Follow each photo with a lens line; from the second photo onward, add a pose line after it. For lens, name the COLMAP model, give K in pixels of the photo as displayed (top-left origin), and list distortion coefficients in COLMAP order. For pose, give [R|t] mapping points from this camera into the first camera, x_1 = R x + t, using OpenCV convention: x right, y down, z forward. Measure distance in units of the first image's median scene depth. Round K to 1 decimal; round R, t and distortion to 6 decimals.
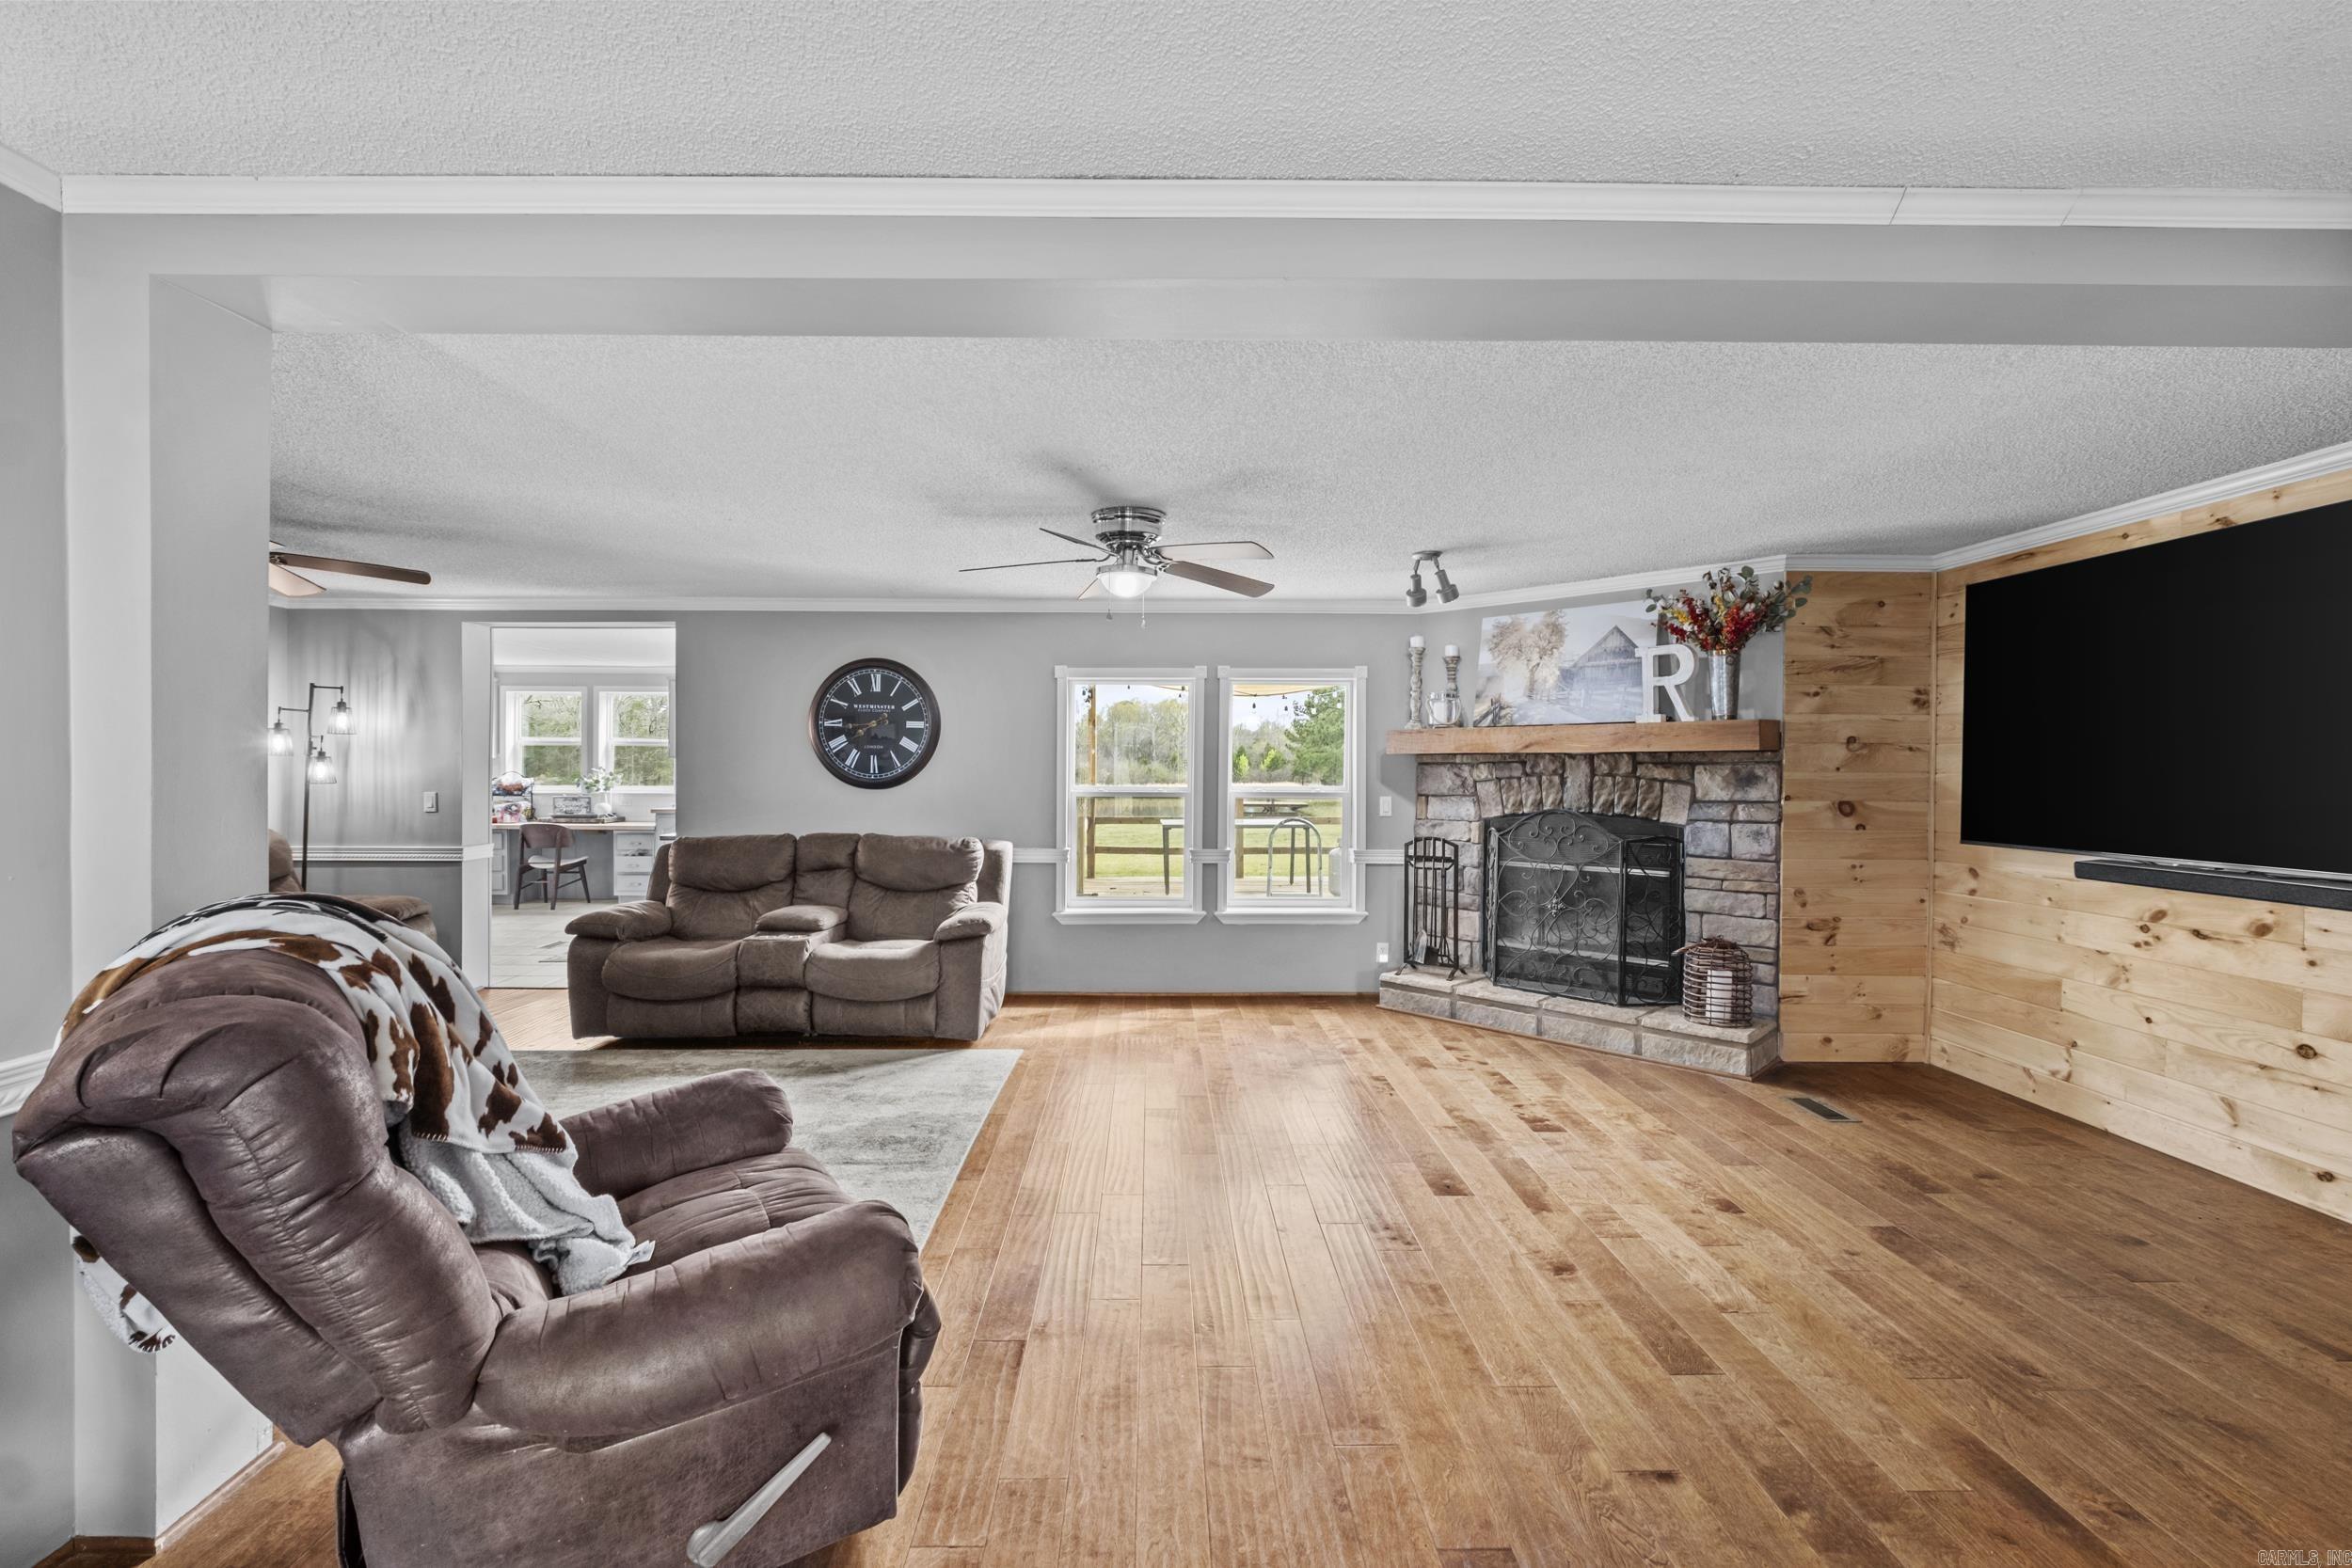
lens RADIAL K [[1021.5, 0, 1161.1], [0, 1021.5, 774.9], [0, 0, 1]] dist [-0.007210, -0.001047]
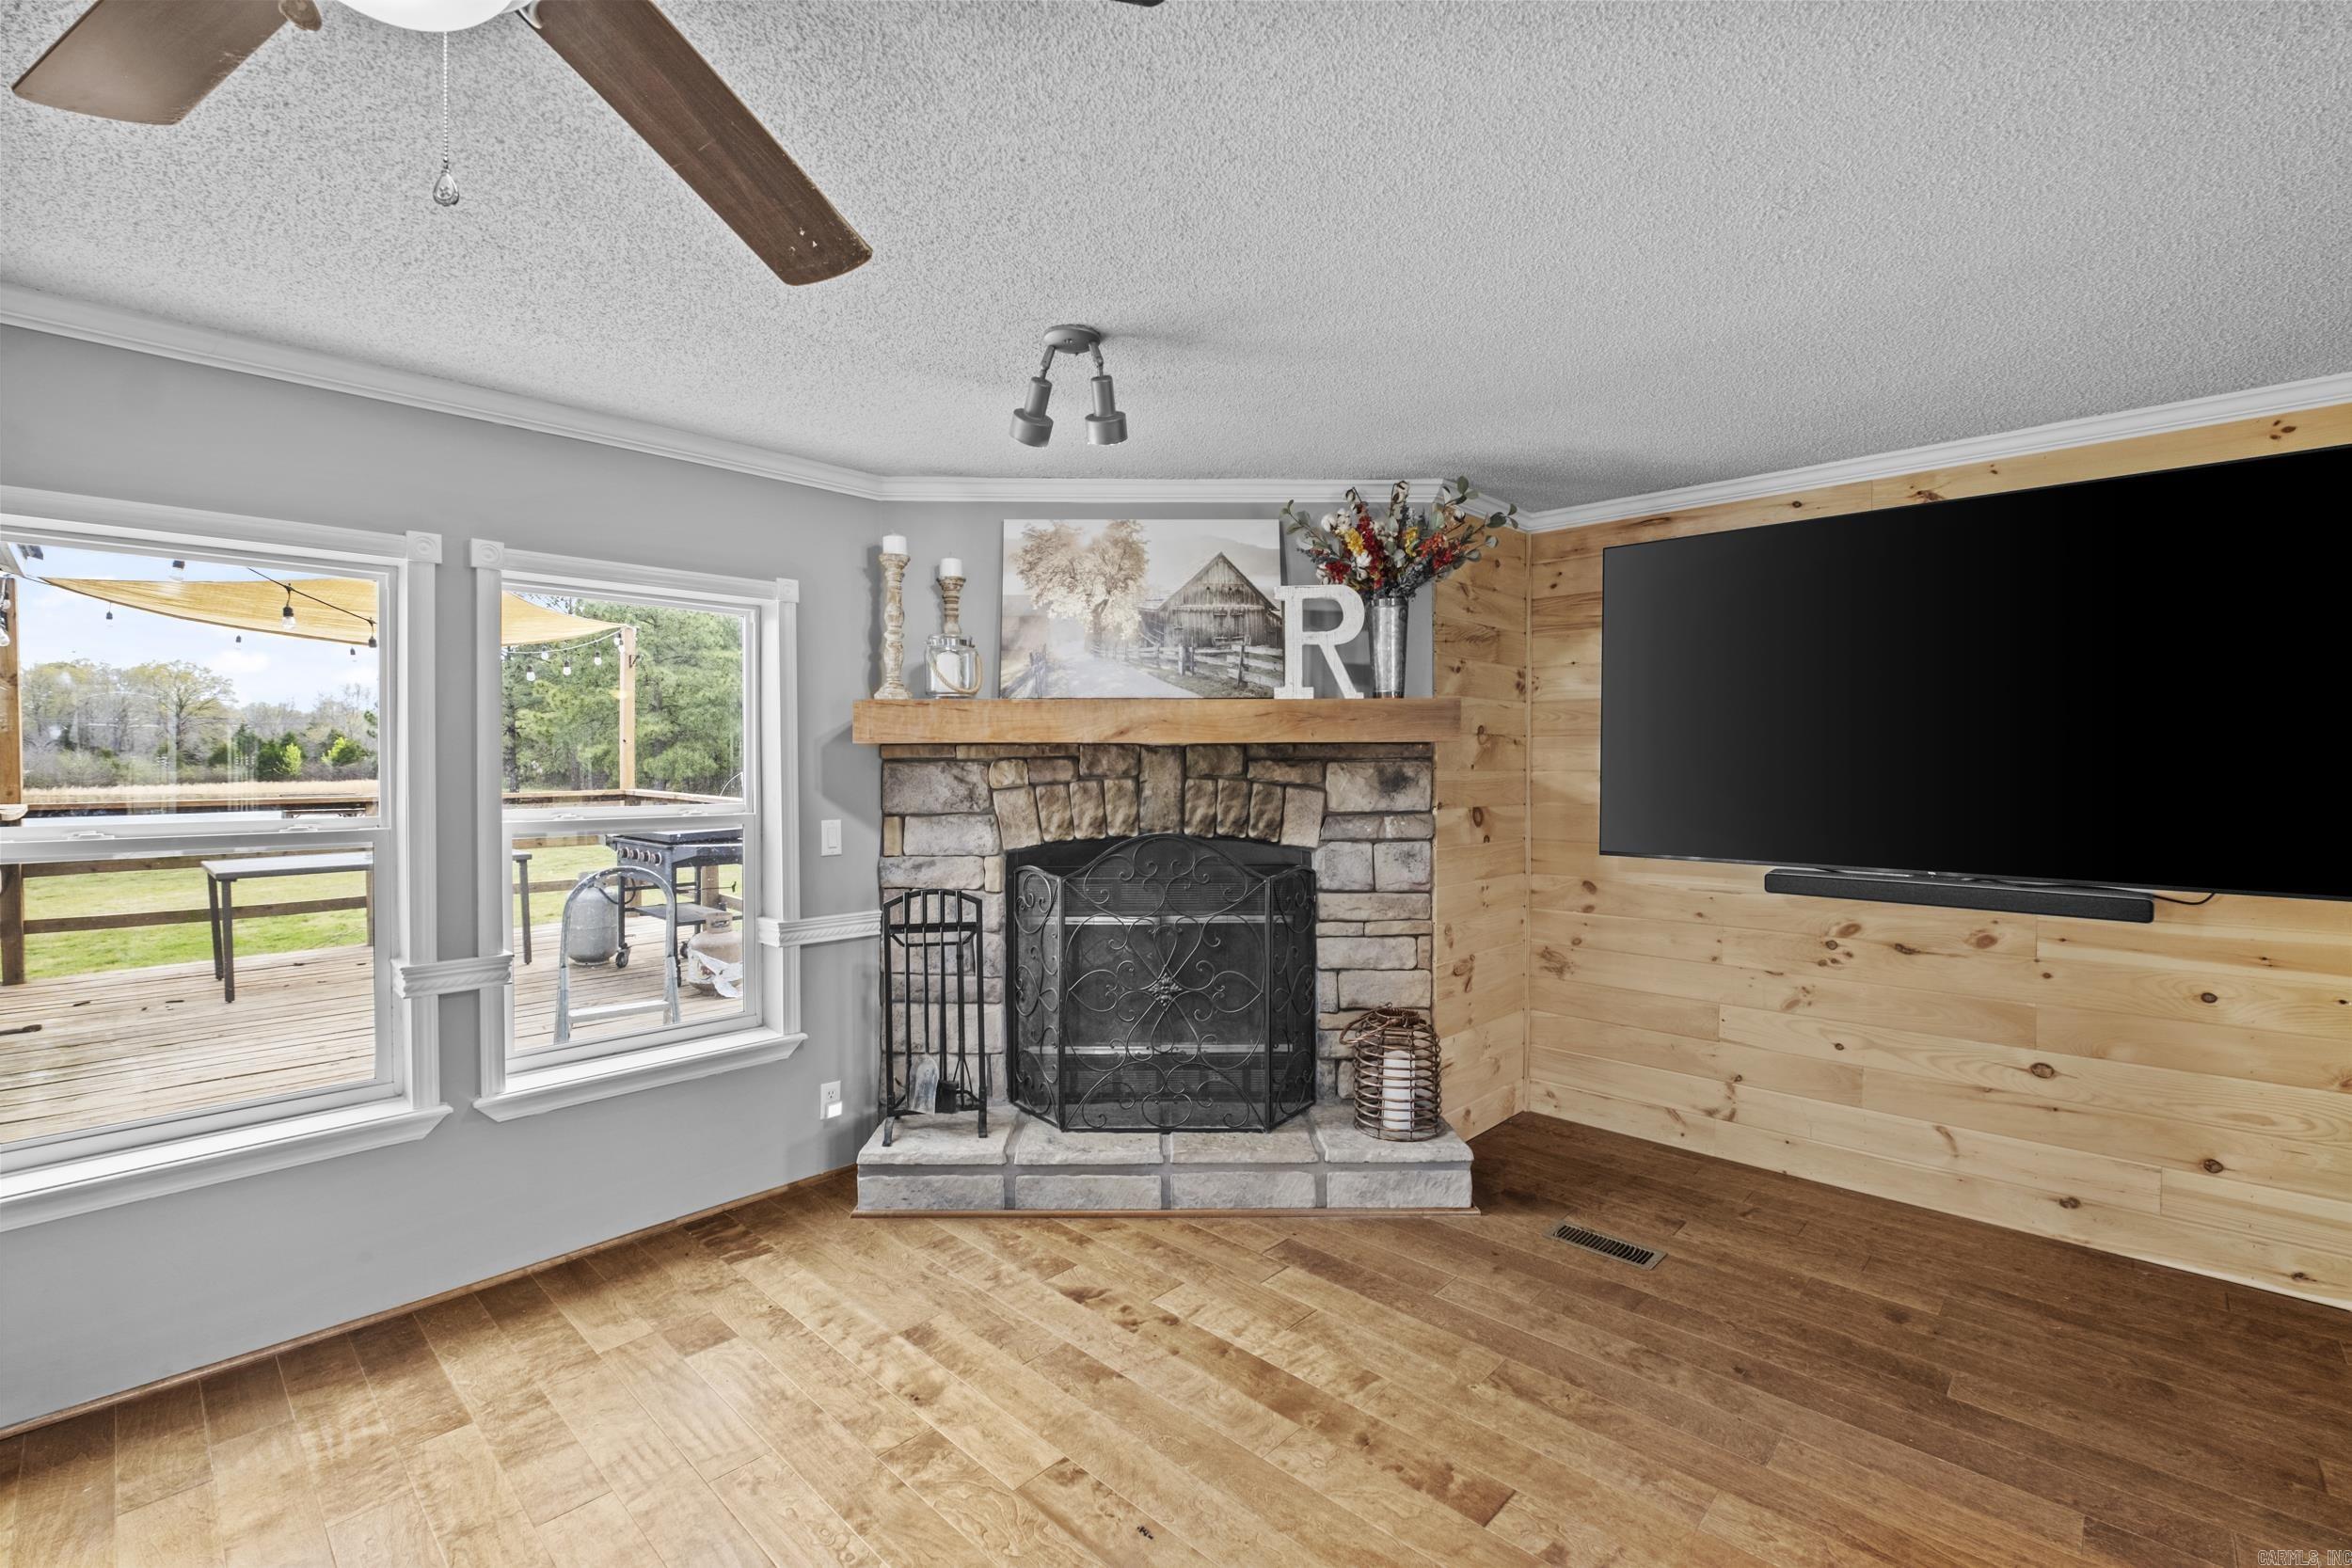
lens RADIAL K [[1021.5, 0, 1163.2], [0, 1021.5, 777.0], [0, 0, 1]] dist [-0.007210, -0.001047]
pose [[0.701969, -0.016065, 0.712026, -0.061405], [0.008678, 0.999864, 0.014005, -0.010555], [-0.712154, -0.003652, 0.702013, 0.597781]]
